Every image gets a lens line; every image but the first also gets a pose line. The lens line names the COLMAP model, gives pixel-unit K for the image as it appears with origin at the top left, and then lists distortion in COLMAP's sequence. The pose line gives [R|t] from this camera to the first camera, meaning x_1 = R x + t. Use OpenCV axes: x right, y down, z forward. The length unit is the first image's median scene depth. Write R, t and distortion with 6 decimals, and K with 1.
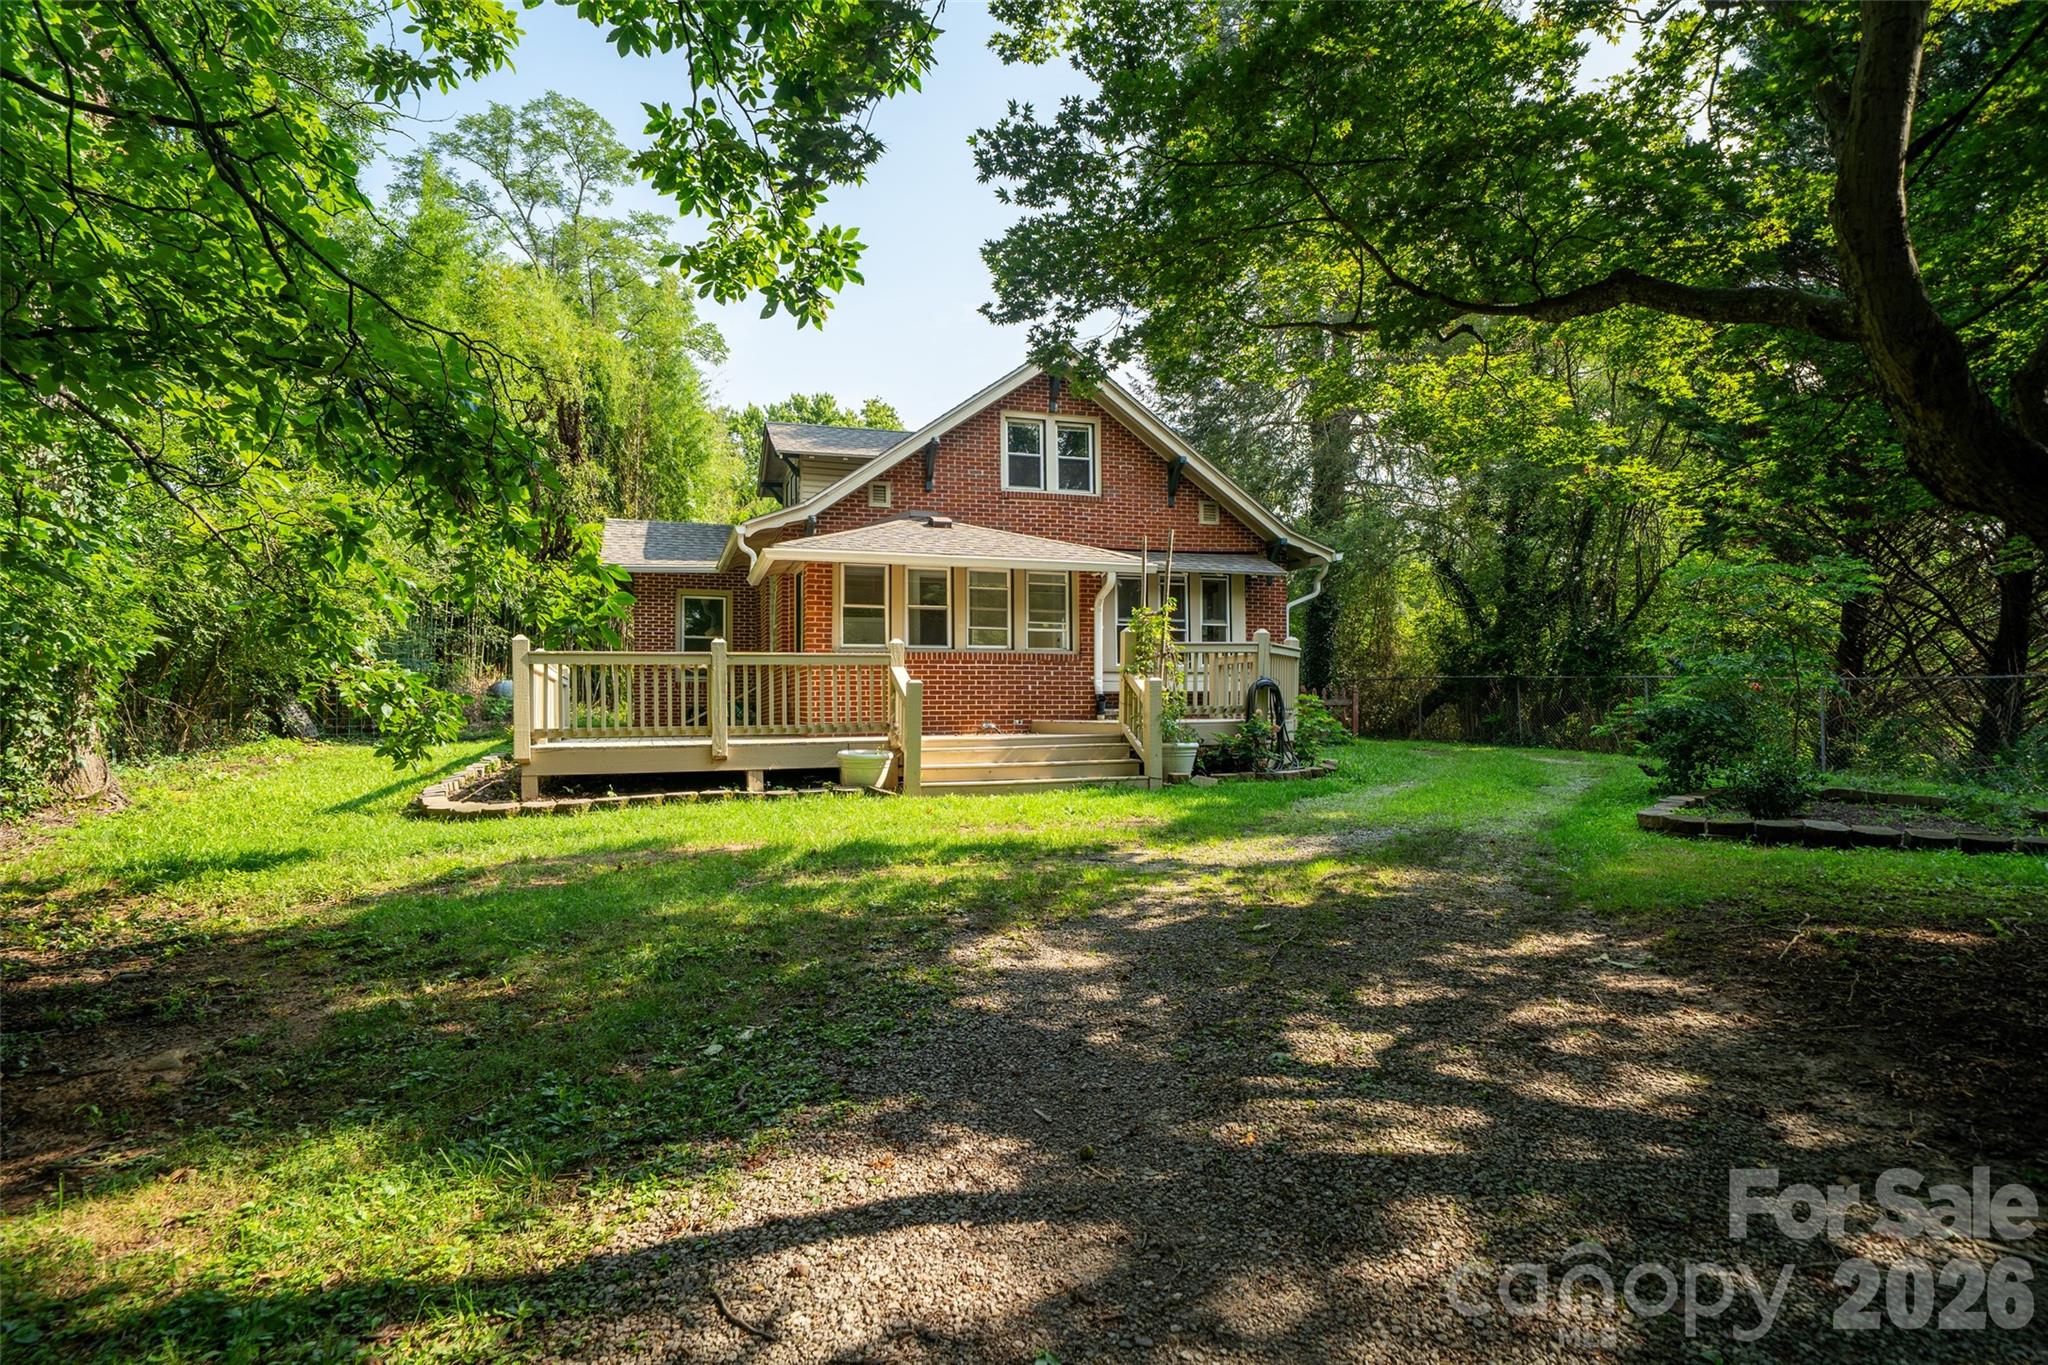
lens RADIAL K [[1119.8, 0, 1010.8], [0, 1119.8, 694.7], [0, 0, 1]] dist [0.027439, 0.004419]
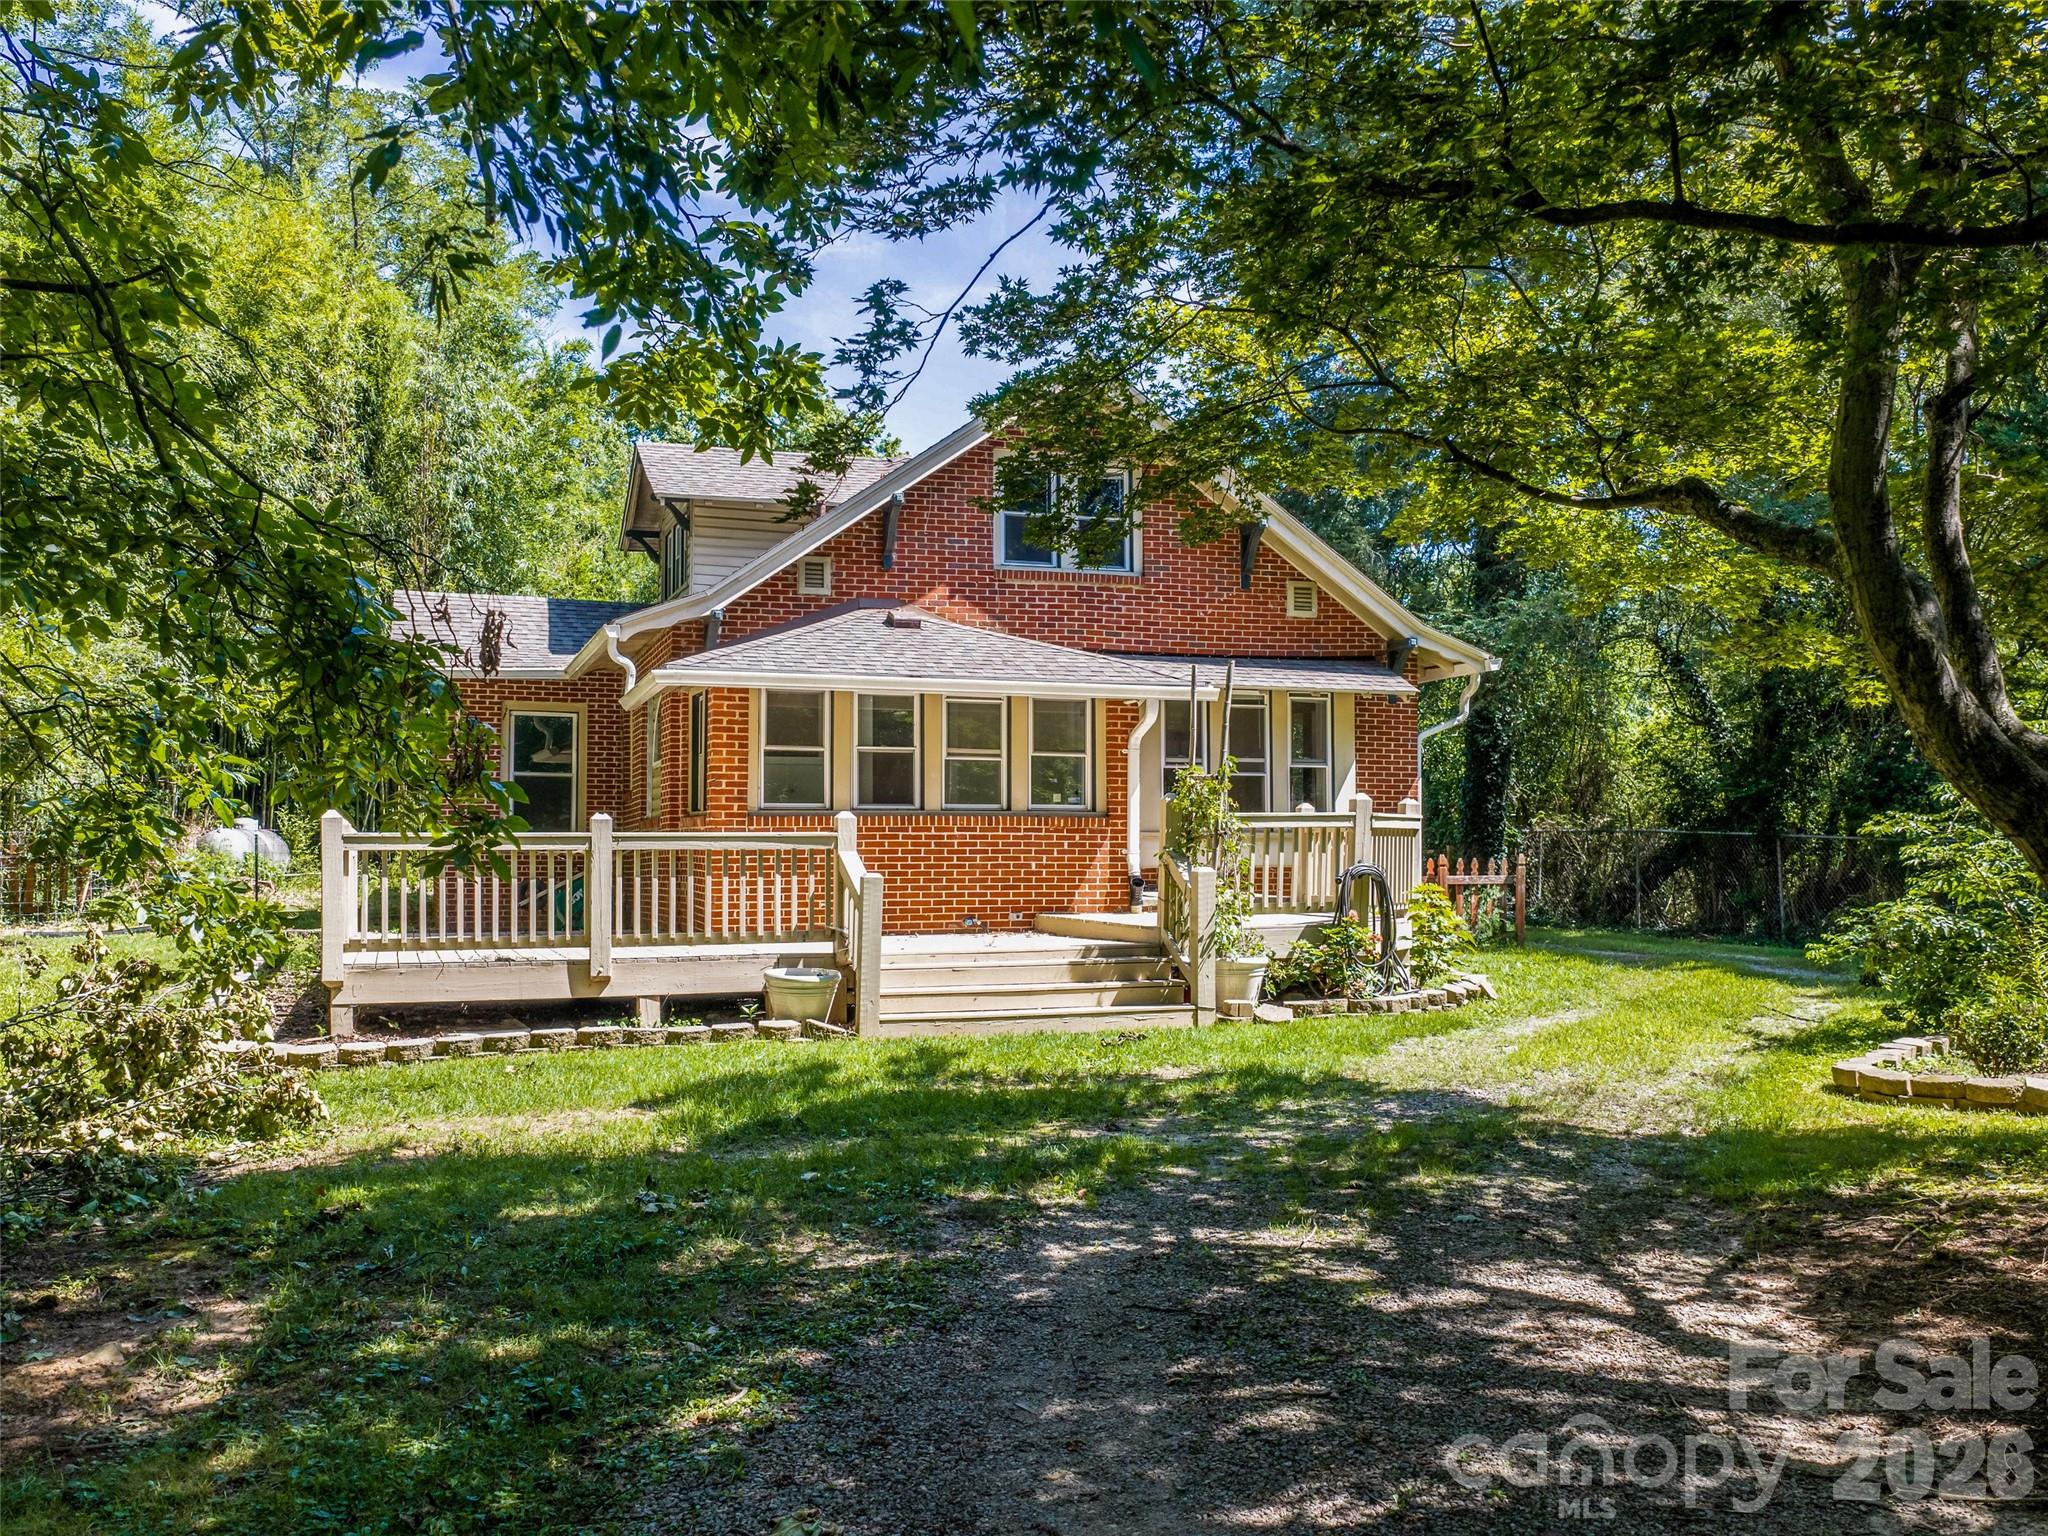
lens RADIAL K [[1904.0, 0, 1020.4], [0, 1904.0, 789.1], [0, 0, 1]] dist [0.026316, 0.000000]
pose [[0.999969, 0.006242, 0.004773, 0.003570], [-0.006182, 0.999901, -0.012638, -0.041238], [-0.004851, 0.012608, 0.999909, -0.182457]]
